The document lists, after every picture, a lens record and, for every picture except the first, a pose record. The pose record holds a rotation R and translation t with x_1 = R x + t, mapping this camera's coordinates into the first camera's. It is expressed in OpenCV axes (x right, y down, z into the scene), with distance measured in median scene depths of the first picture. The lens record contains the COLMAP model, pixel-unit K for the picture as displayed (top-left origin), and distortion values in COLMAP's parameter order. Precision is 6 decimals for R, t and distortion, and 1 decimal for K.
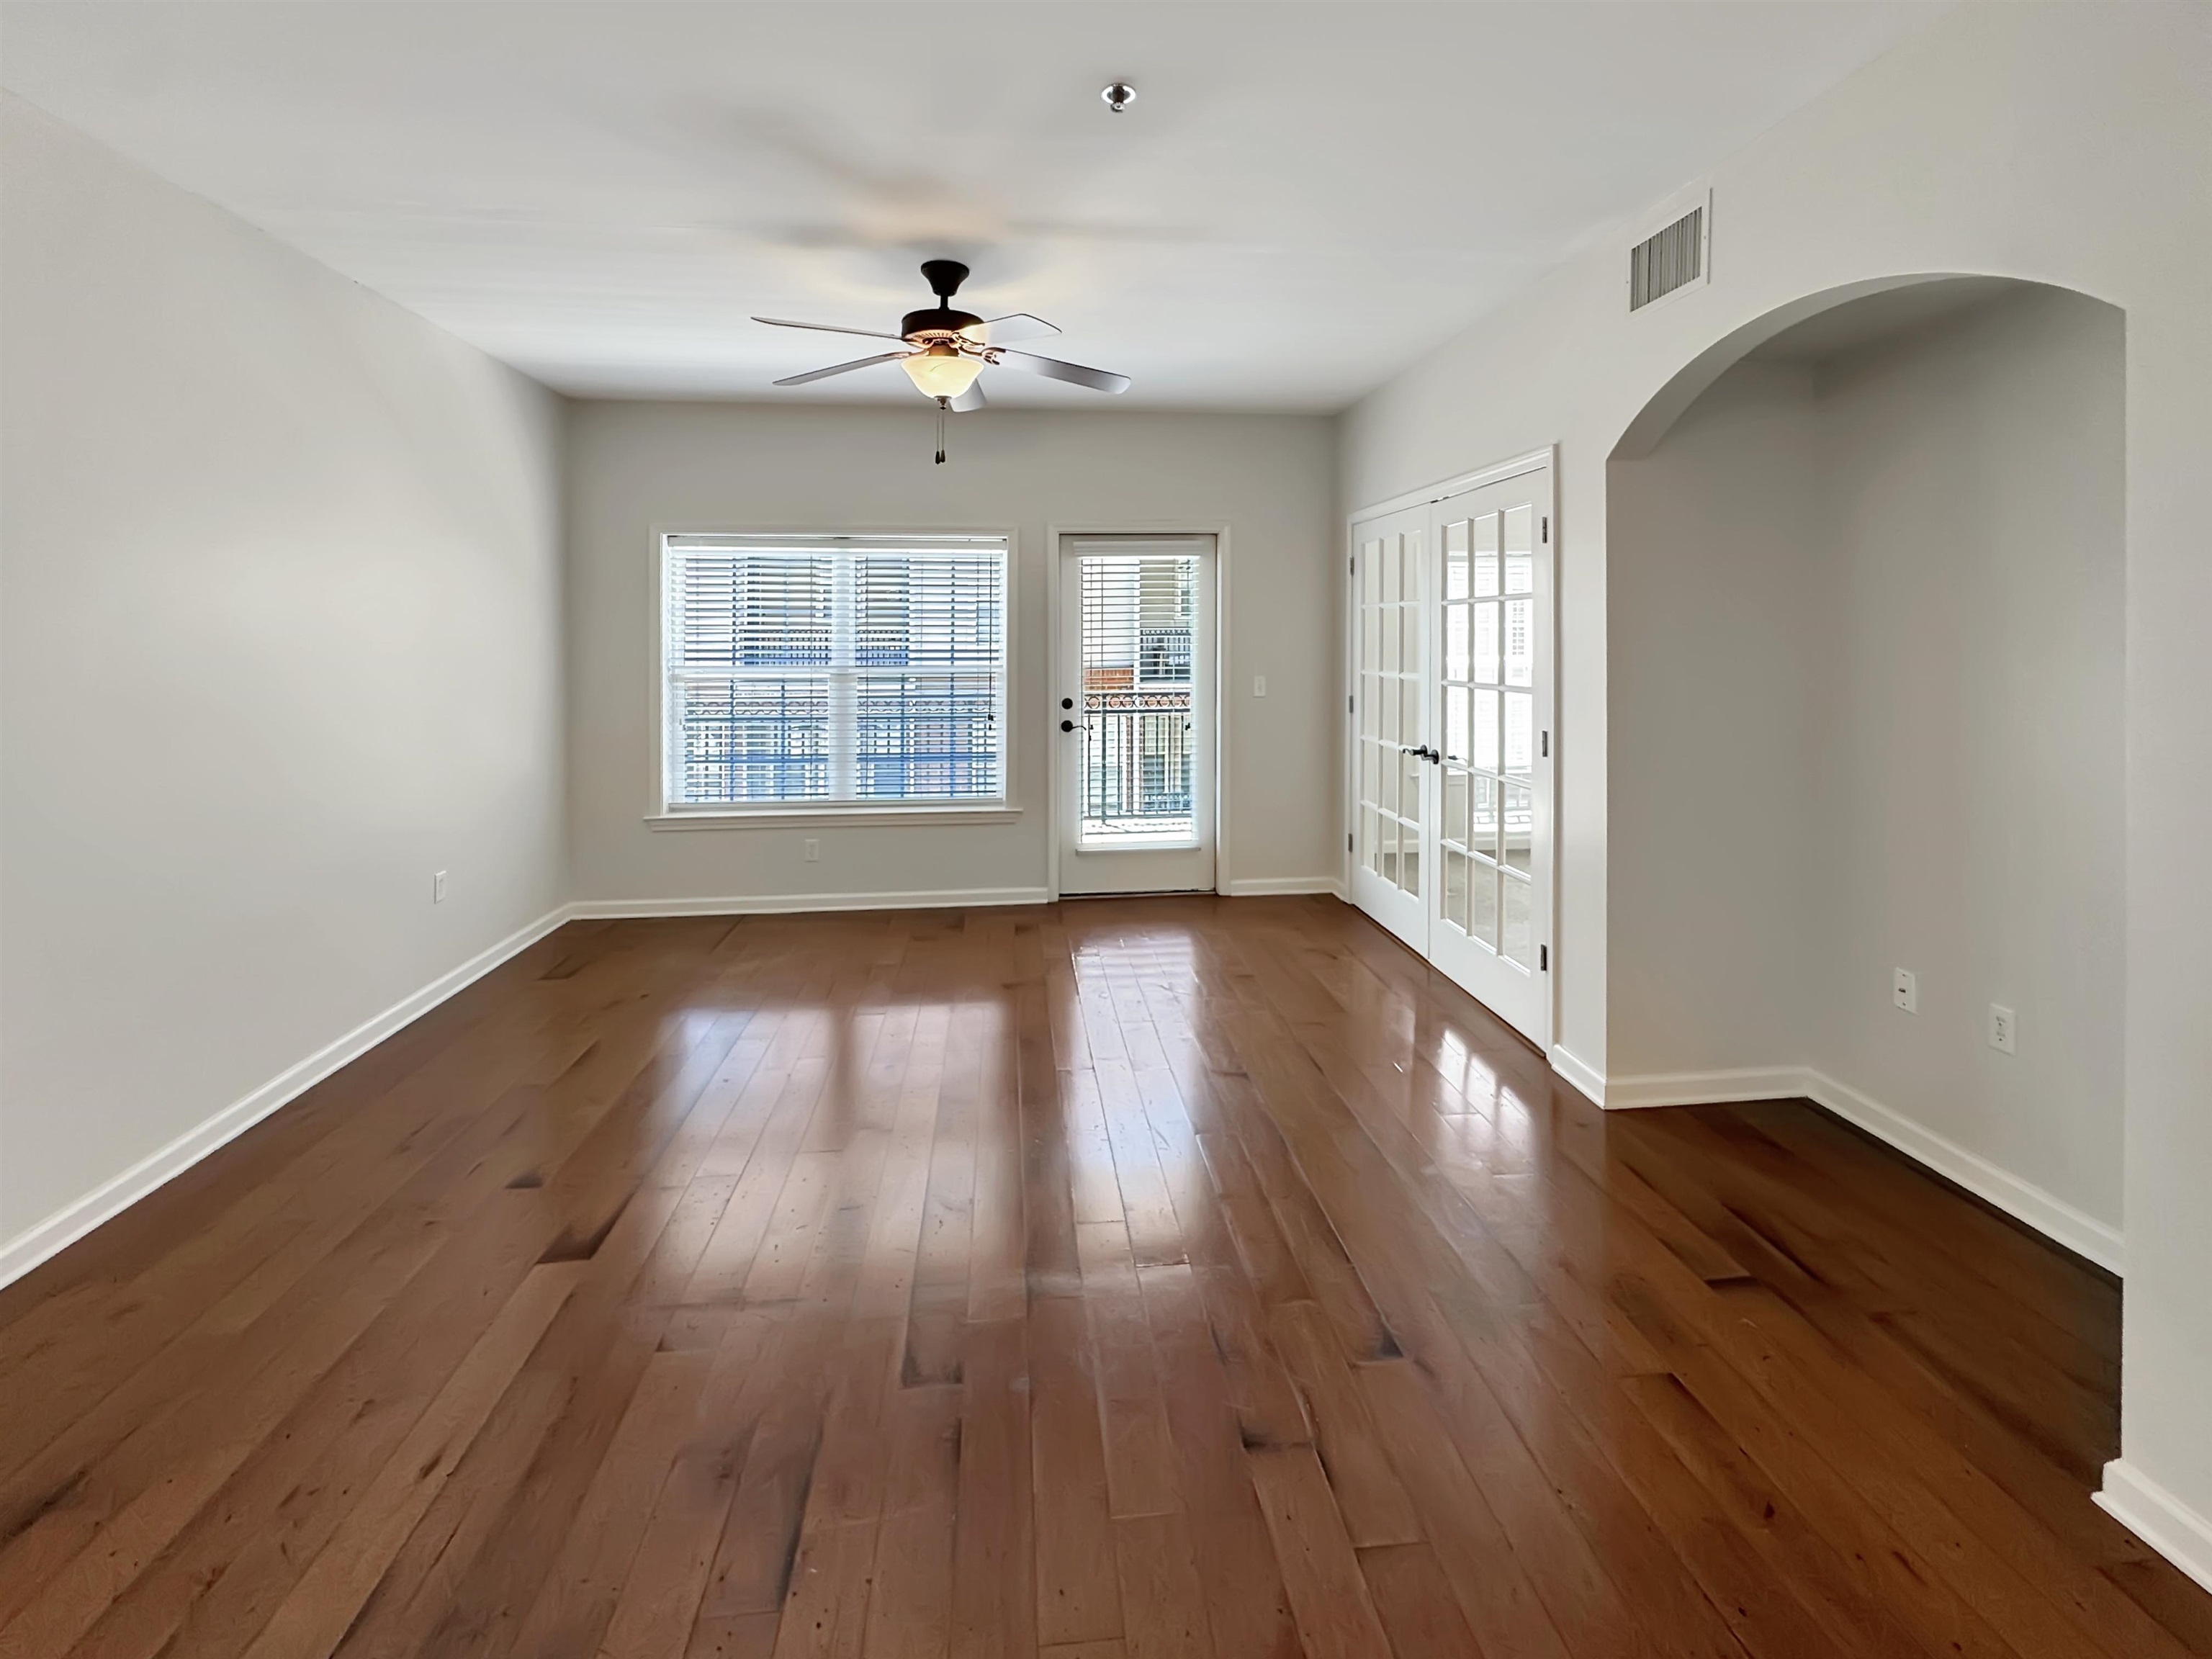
lens RADIAL K [[1010.0, 0, 1113.2], [0, 1010.0, 652.3], [0, 0, 1]] dist [-0.001124, 0.000993]
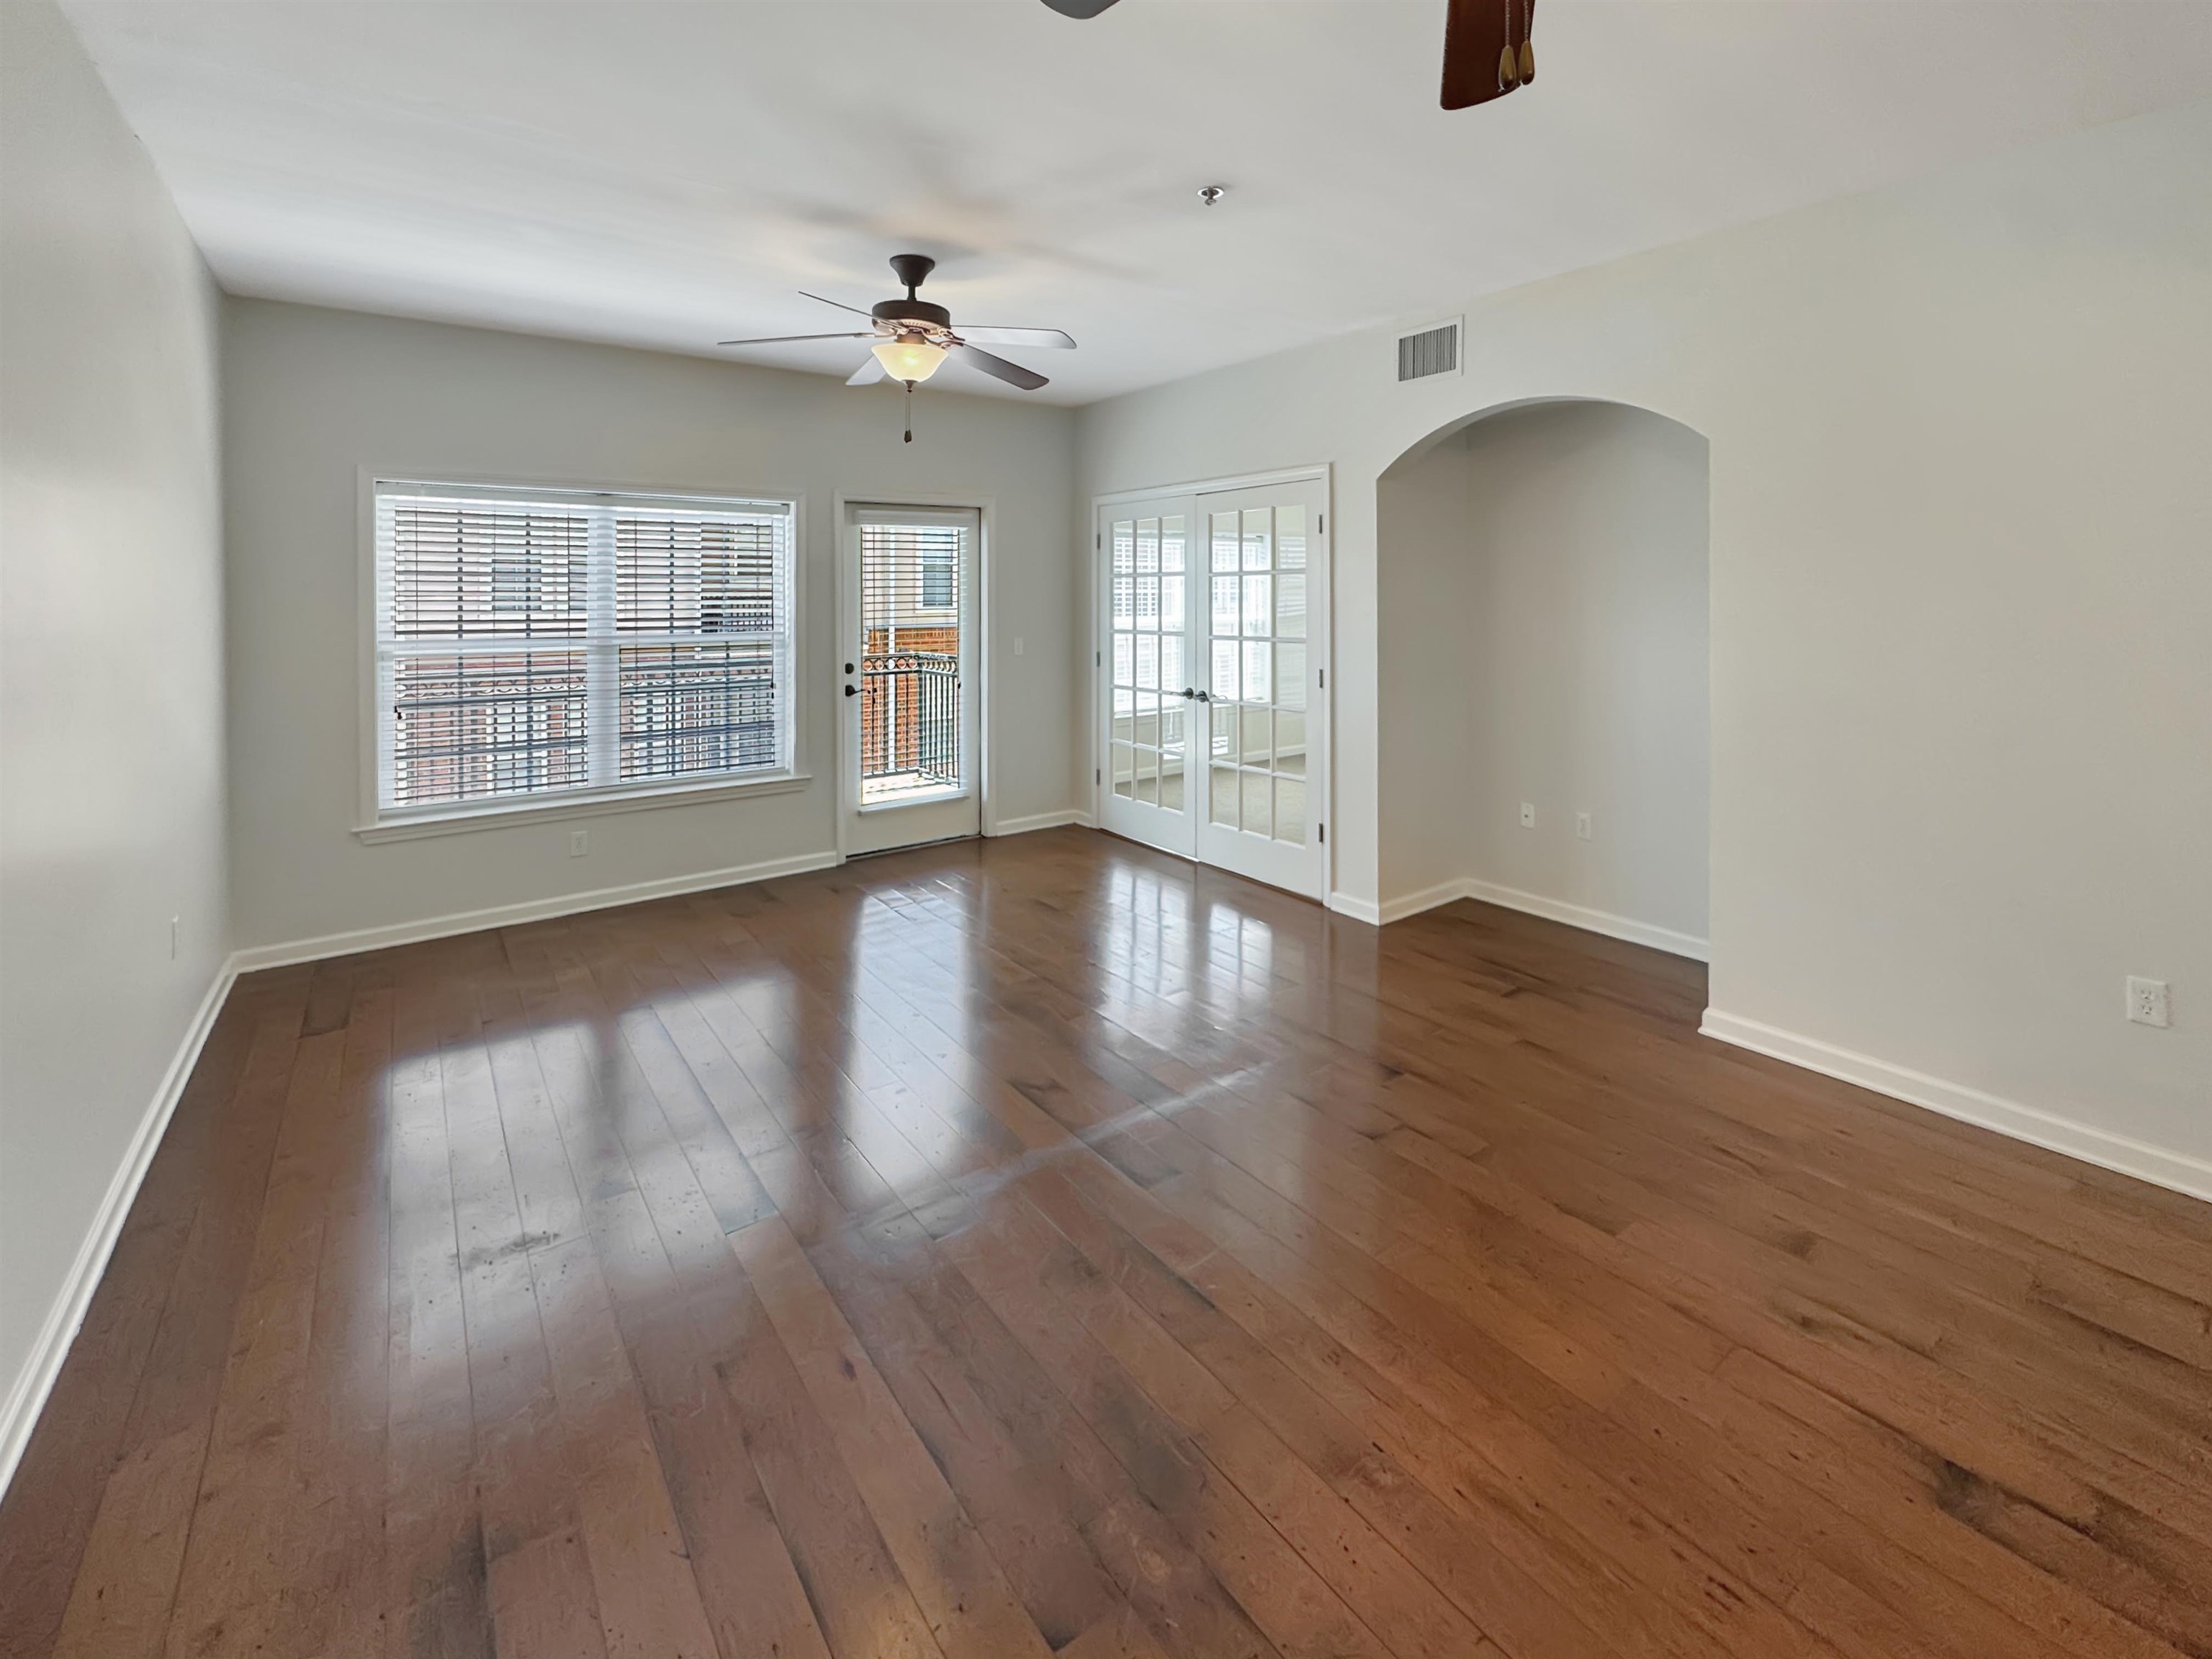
lens RADIAL K [[1023.1, 0, 1165.8], [0, 1023.1, 618.1], [0, 0, 1]] dist [0.001316, 0.000012]
pose [[0.835173, -0.013319, 0.549825, -0.356642], [0.012912, 0.999906, 0.004609, -0.000704], [-0.549835, 0.003250, 0.835267, -0.039416]]
